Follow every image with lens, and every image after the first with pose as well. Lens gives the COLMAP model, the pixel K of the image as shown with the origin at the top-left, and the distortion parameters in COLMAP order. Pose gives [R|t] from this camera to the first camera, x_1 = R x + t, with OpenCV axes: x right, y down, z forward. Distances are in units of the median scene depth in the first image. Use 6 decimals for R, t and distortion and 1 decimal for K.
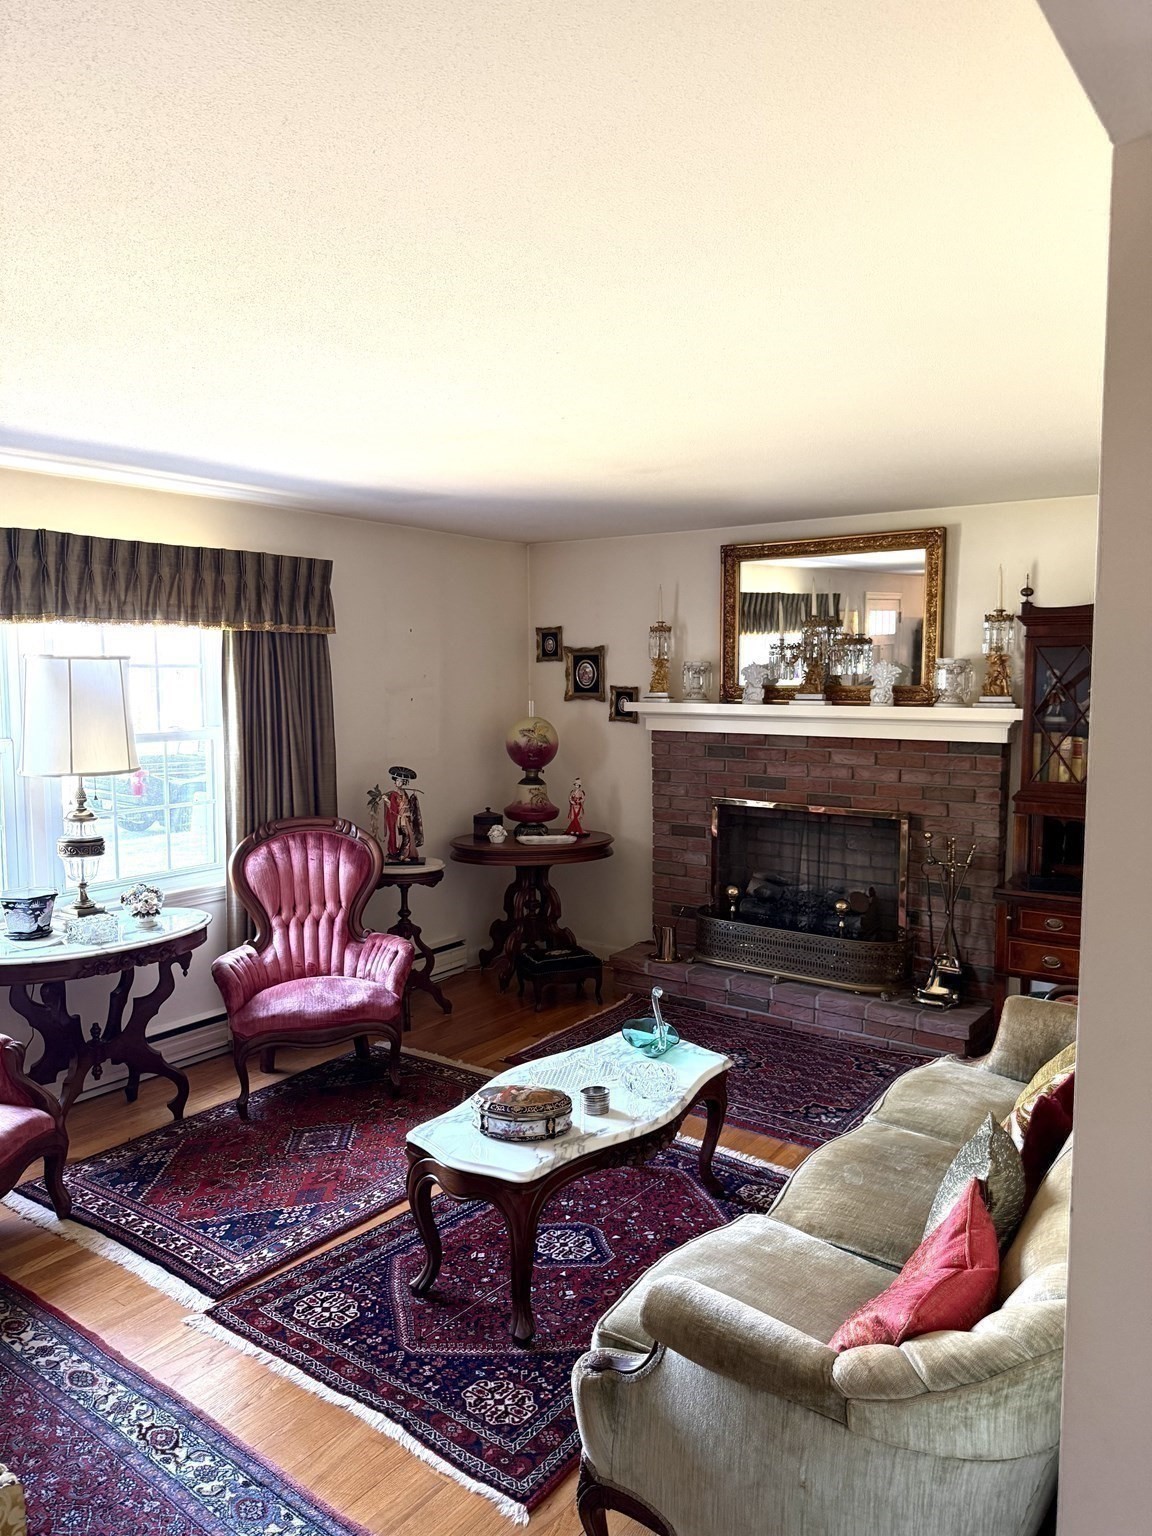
lens RADIAL K [[1088.2, 0, 565.4], [0, 1088.2, 754.9], [0, 0, 1]] dist [0.047401, -0.032629]
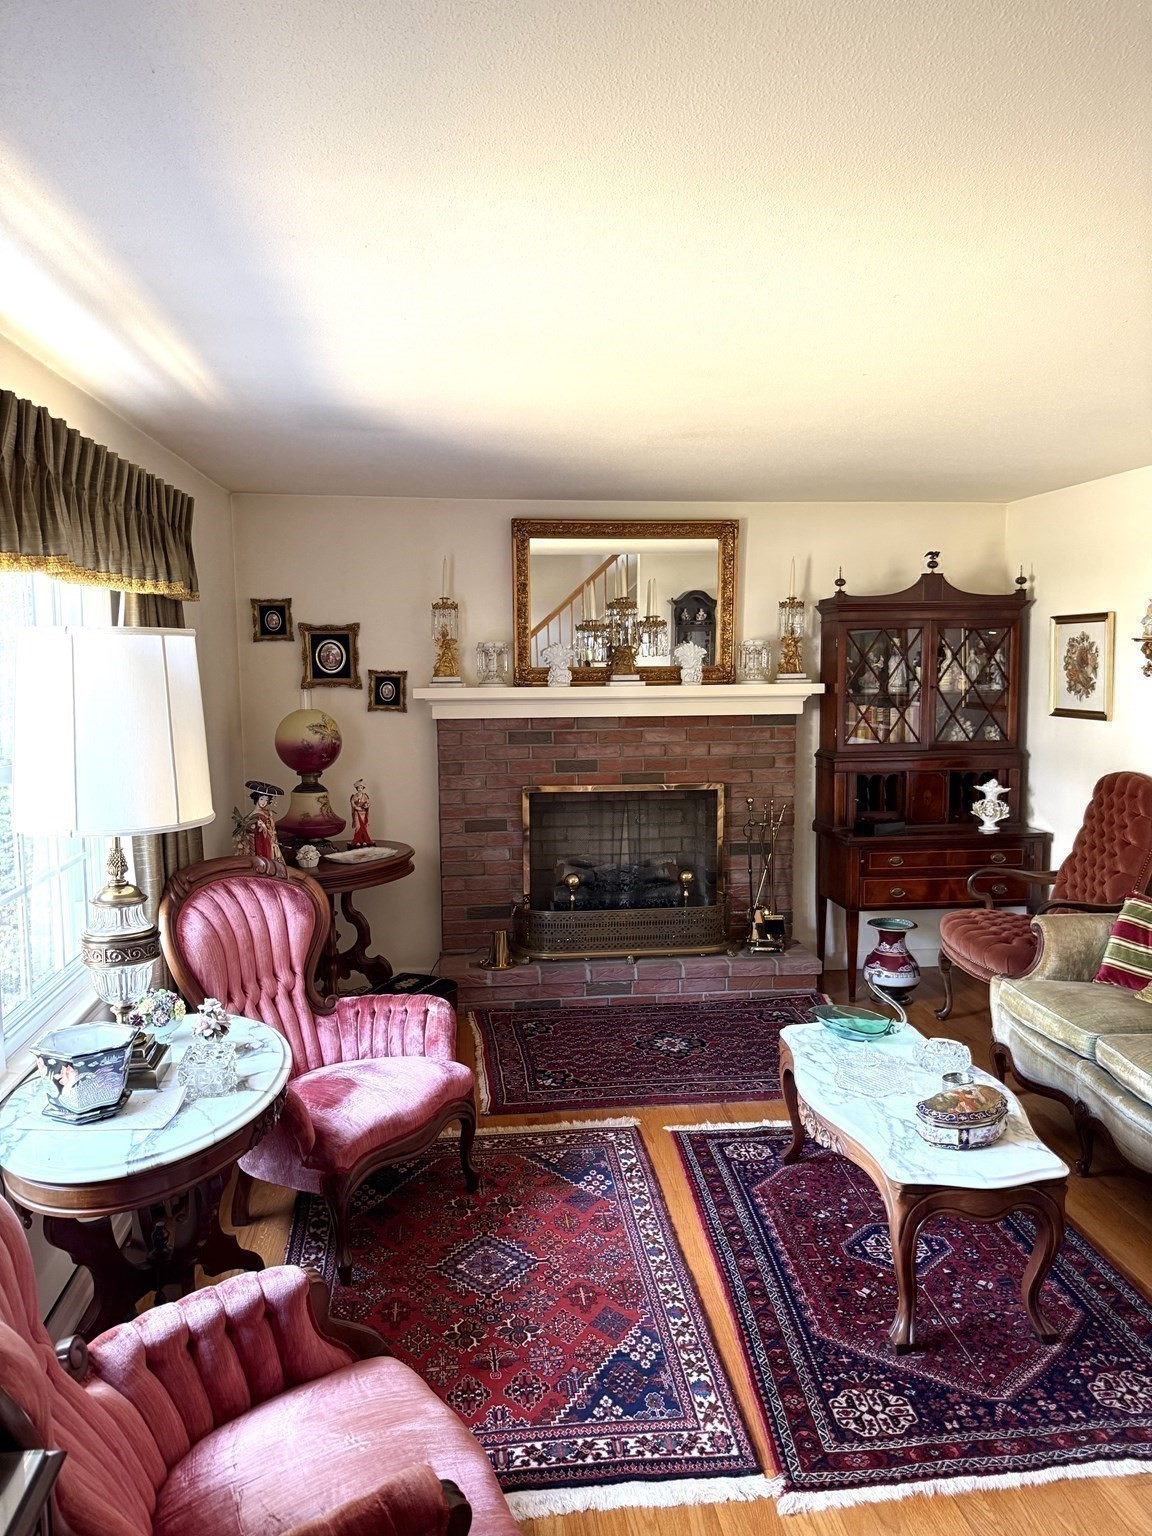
lens RADIAL K [[1088.2, 0, 572.4], [0, 1088.2, 772.8], [0, 0, 1]] dist [0.047401, -0.032629]
pose [[0.724752, -0.079267, 0.684435, -0.504472], [0.058180, 0.996853, 0.053842, -0.022259], [-0.686549, 0.000798, 0.727083, 0.298666]]
